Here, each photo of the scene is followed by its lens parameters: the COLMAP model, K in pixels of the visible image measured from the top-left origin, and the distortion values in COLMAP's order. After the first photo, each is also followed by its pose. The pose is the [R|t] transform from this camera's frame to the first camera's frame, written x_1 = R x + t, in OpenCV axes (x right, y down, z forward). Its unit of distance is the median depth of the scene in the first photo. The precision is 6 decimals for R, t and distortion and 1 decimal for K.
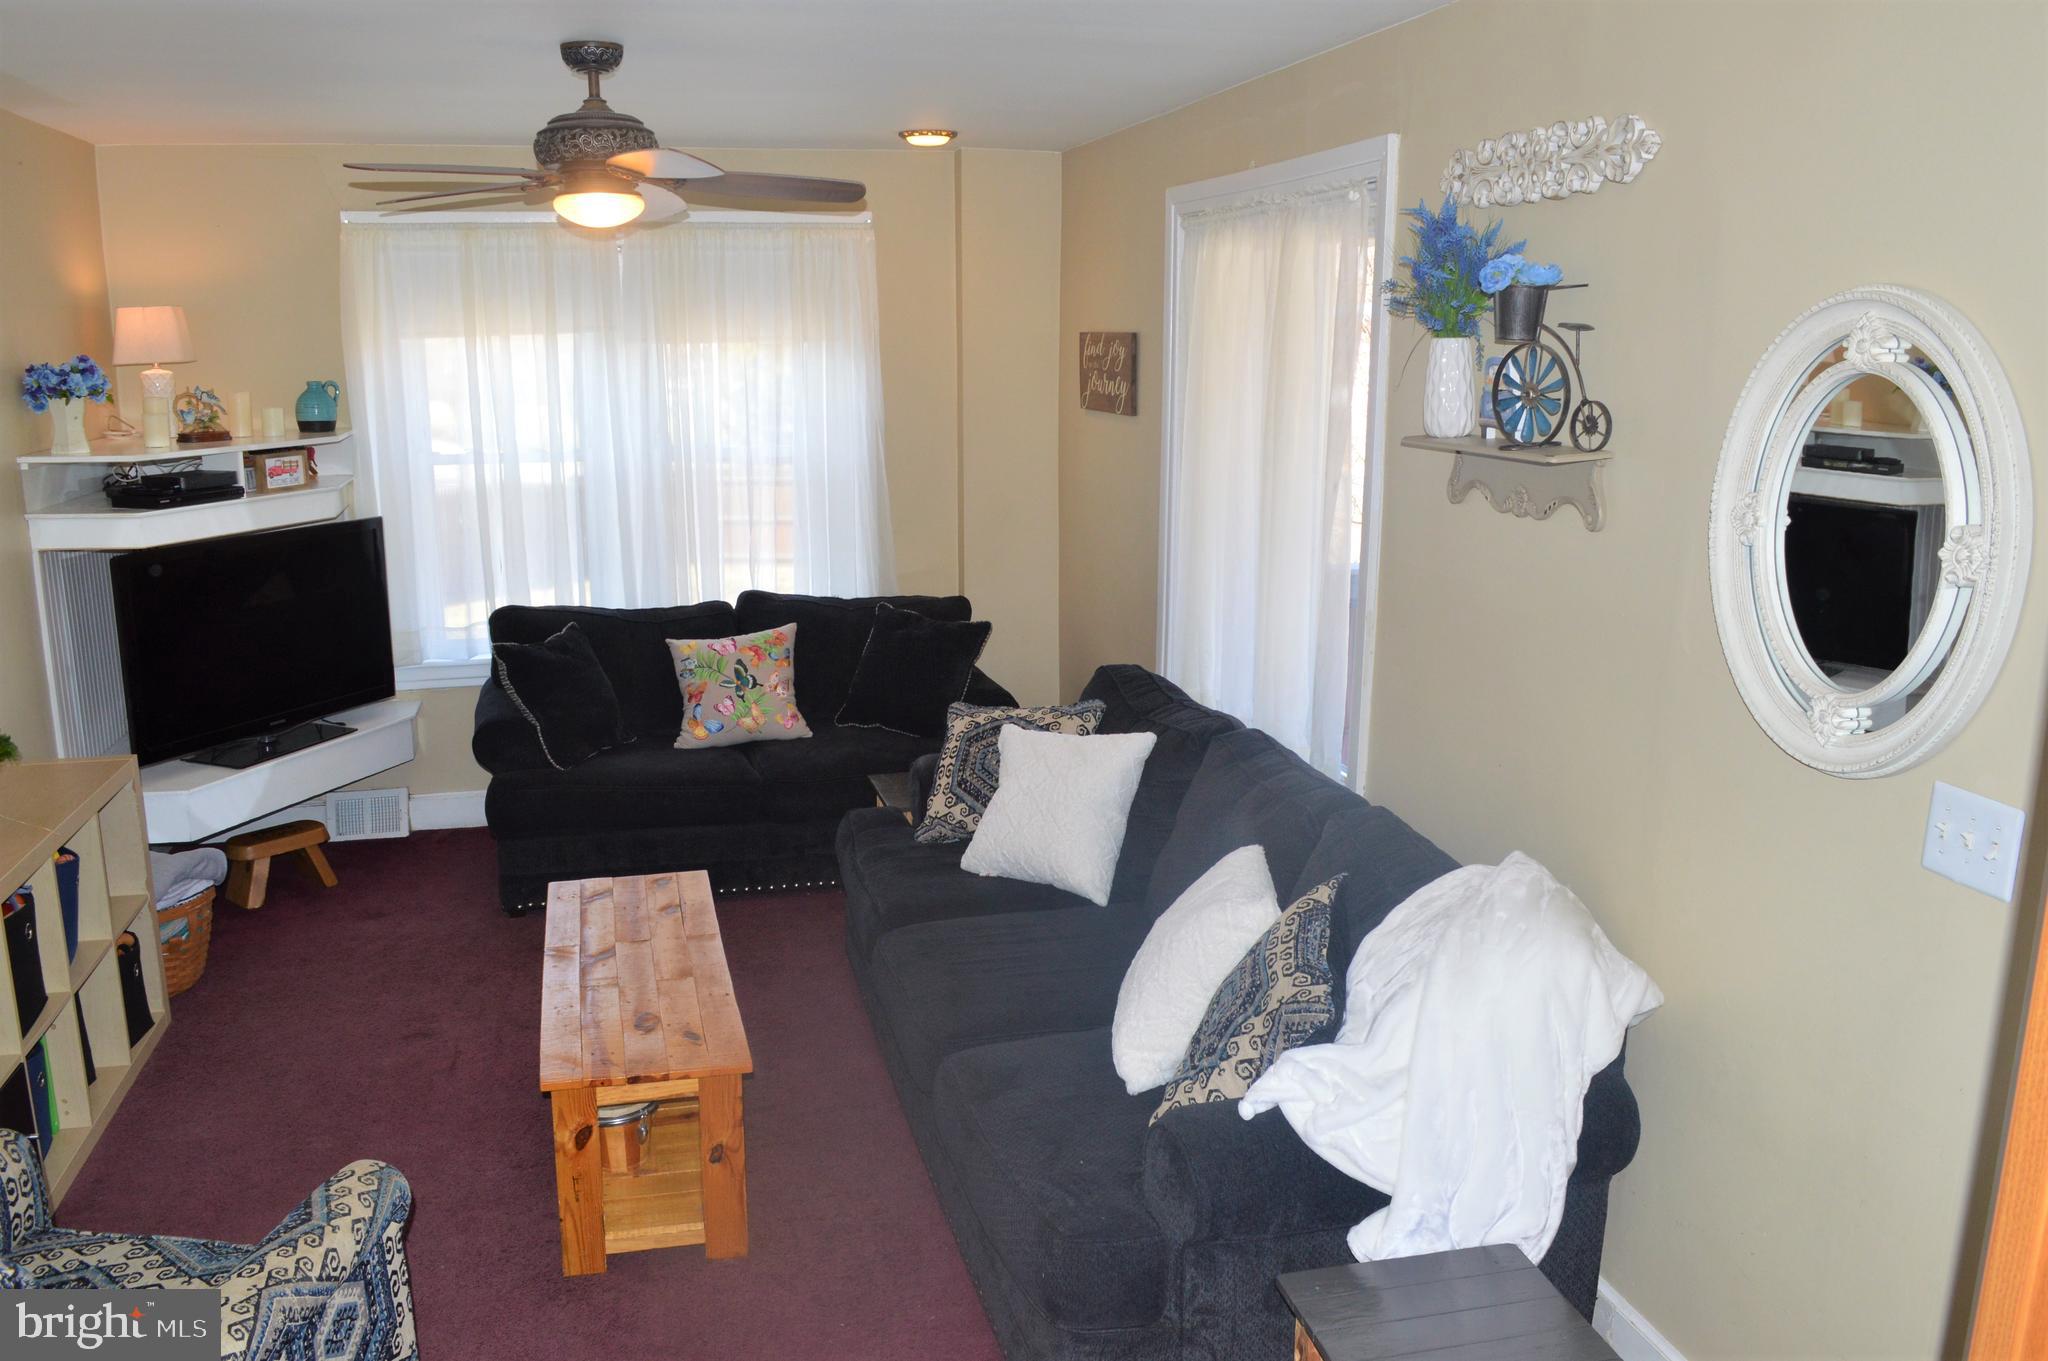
lens RADIAL K [[1638.6, 0, 1017.4], [0, 1638.6, 701.9], [0, 0, 1]] dist [-0.085783, 0.016549]
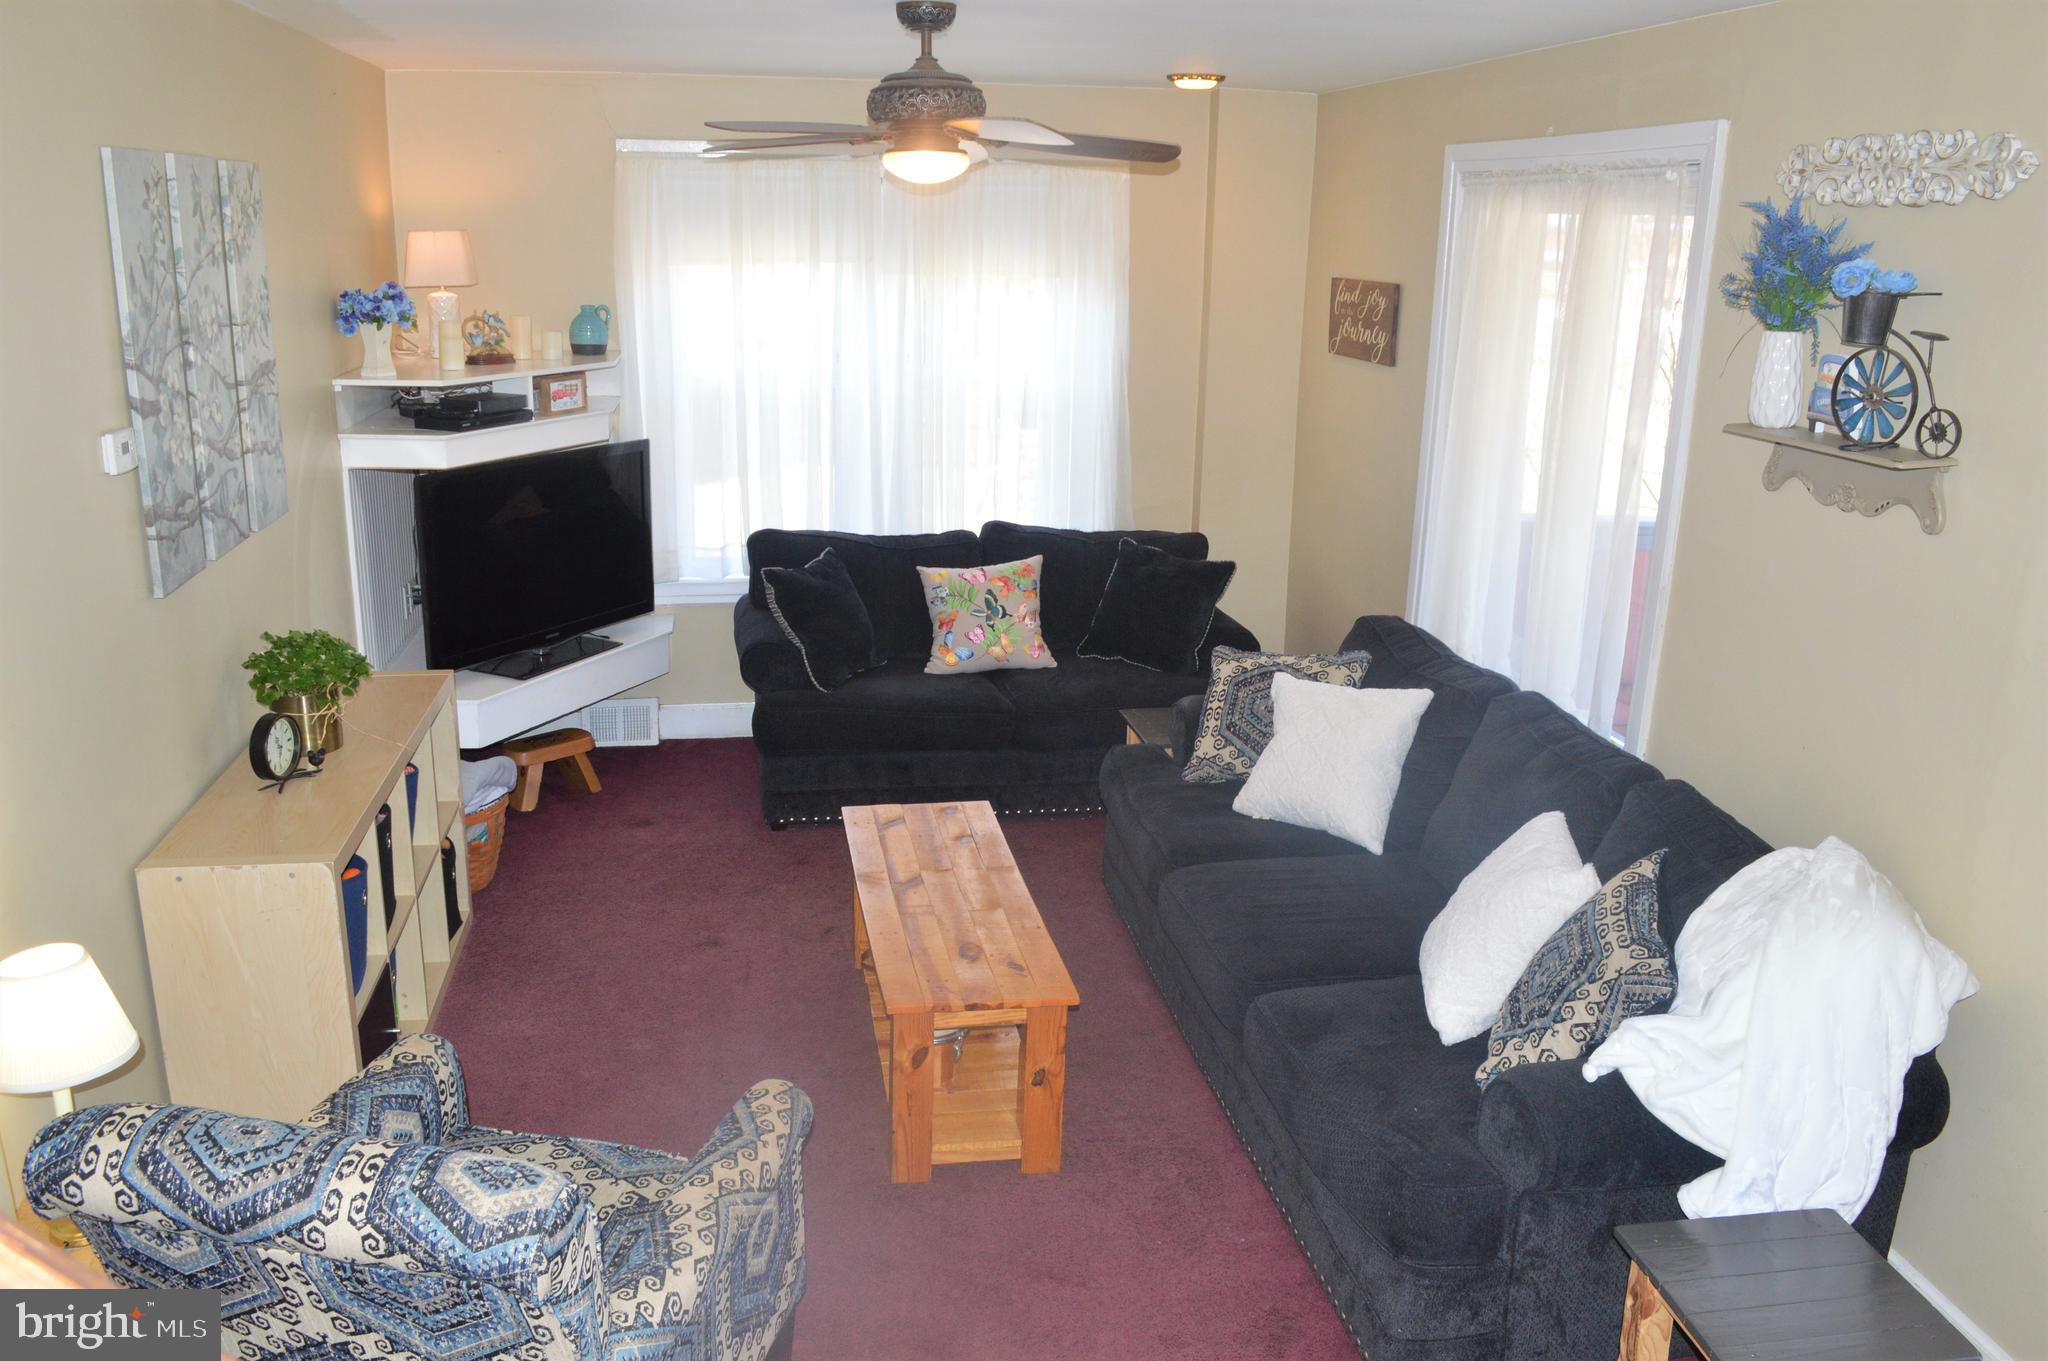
lens RADIAL K [[1638.6, 0, 1017.4], [0, 1638.6, 701.9], [0, 0, 1]] dist [-0.085783, 0.016549]
pose [[0.996615, 0.042425, -0.070423, -0.104573], [-0.038073, 0.997348, 0.062029, -0.027311], [0.072868, -0.059138, 0.995587, -0.044542]]
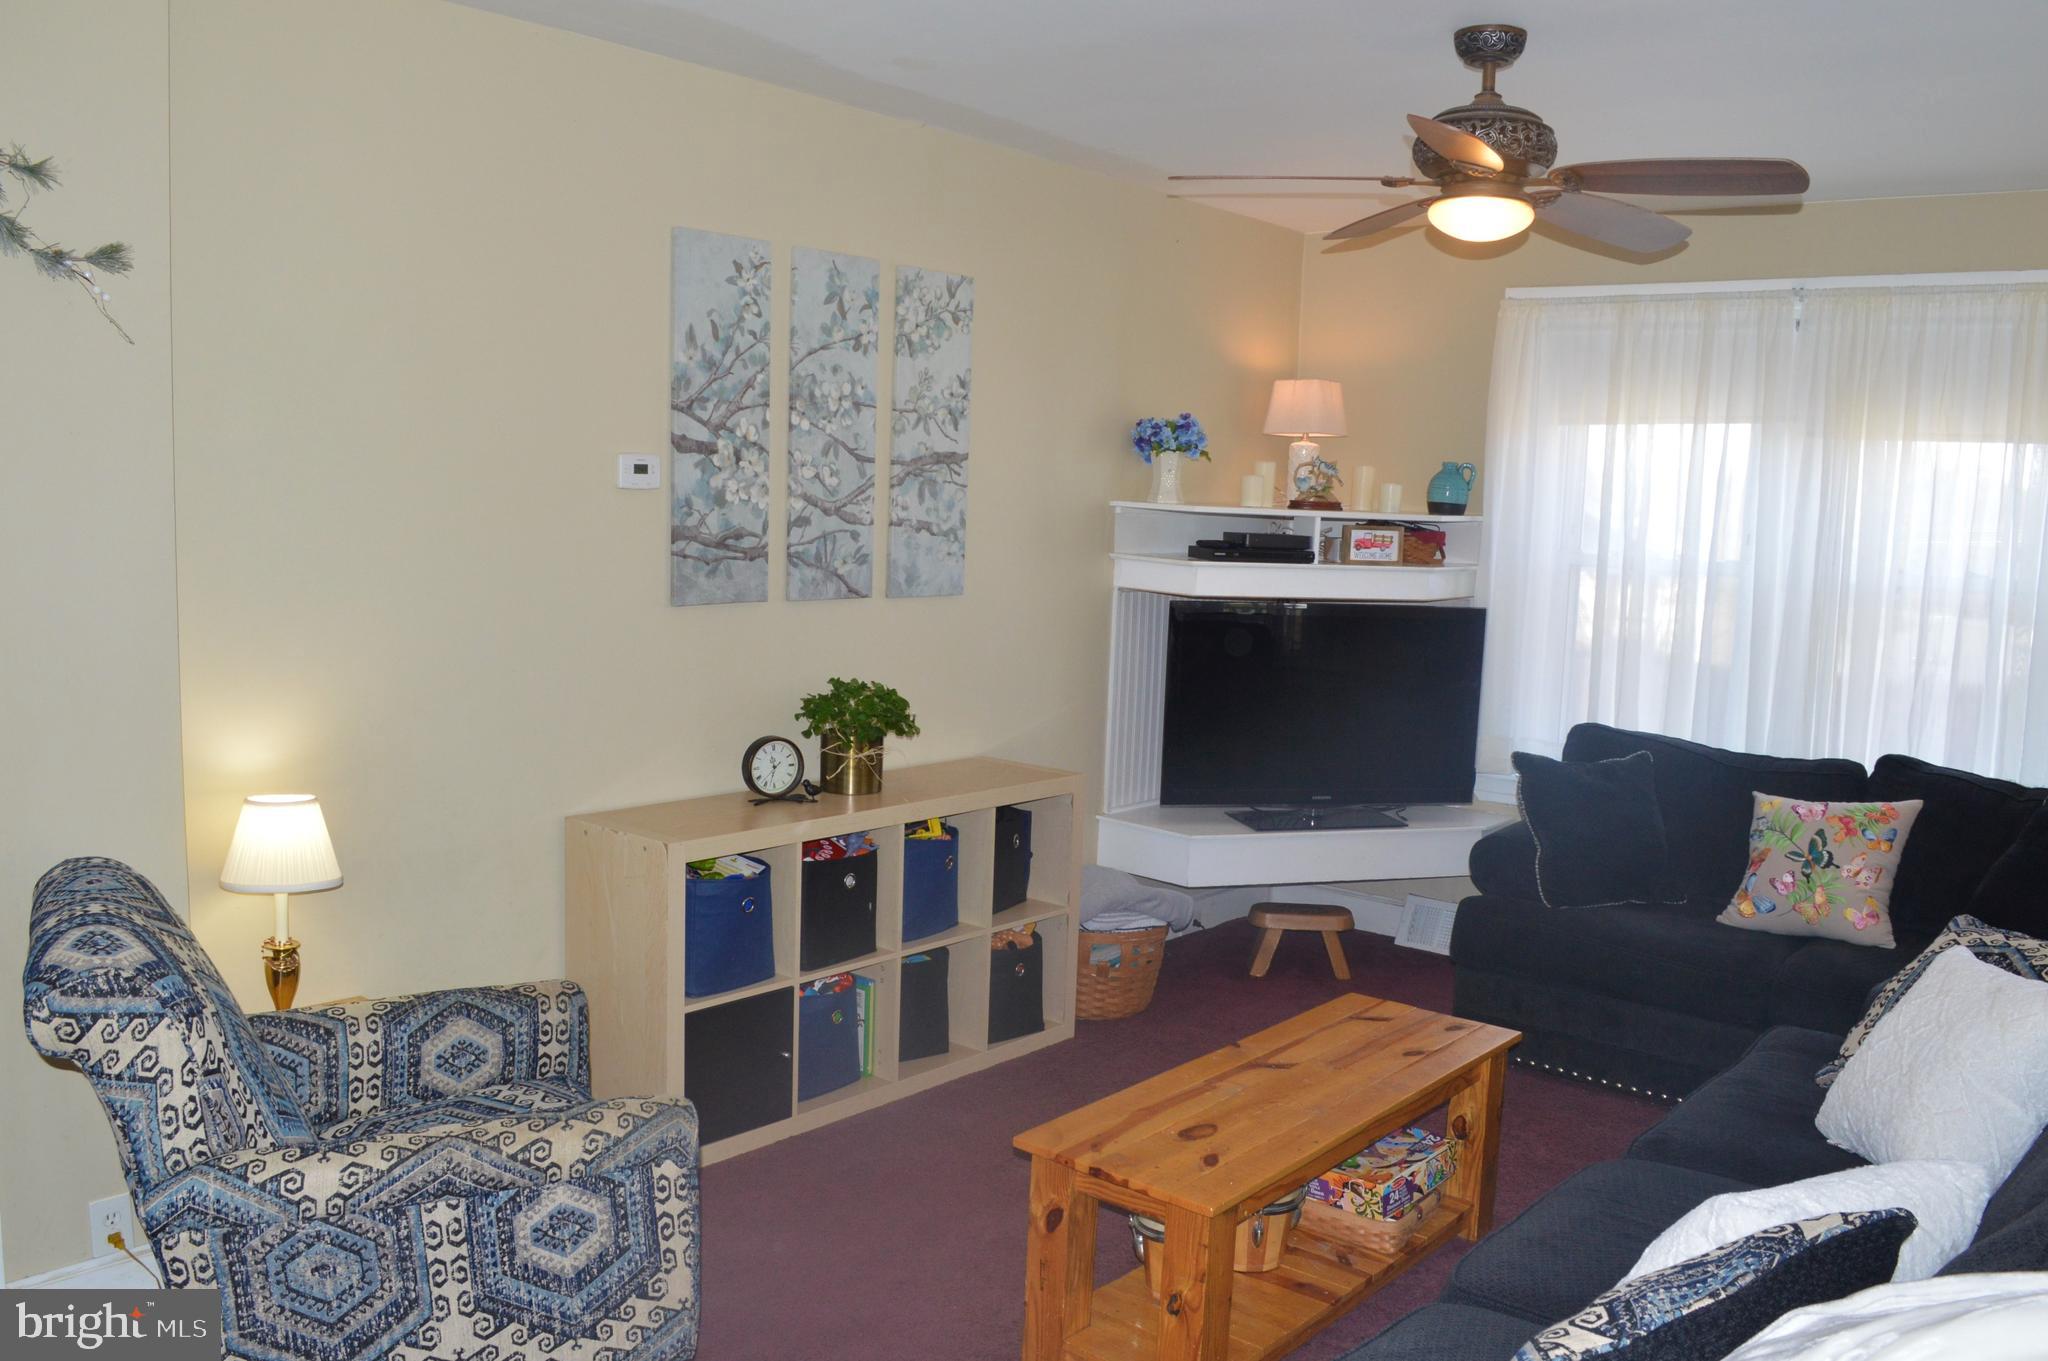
lens RADIAL K [[1707.1, 0, 1019.7], [0, 1707.1, 696.4], [0, 0, 1]] dist [-0.082328, -0.000797]
pose [[0.588218, 0.121379, -0.799542, 0.318288], [-0.217348, 0.976024, -0.011731, 0.005949], [0.778948, 0.180679, 0.600496, 0.293529]]
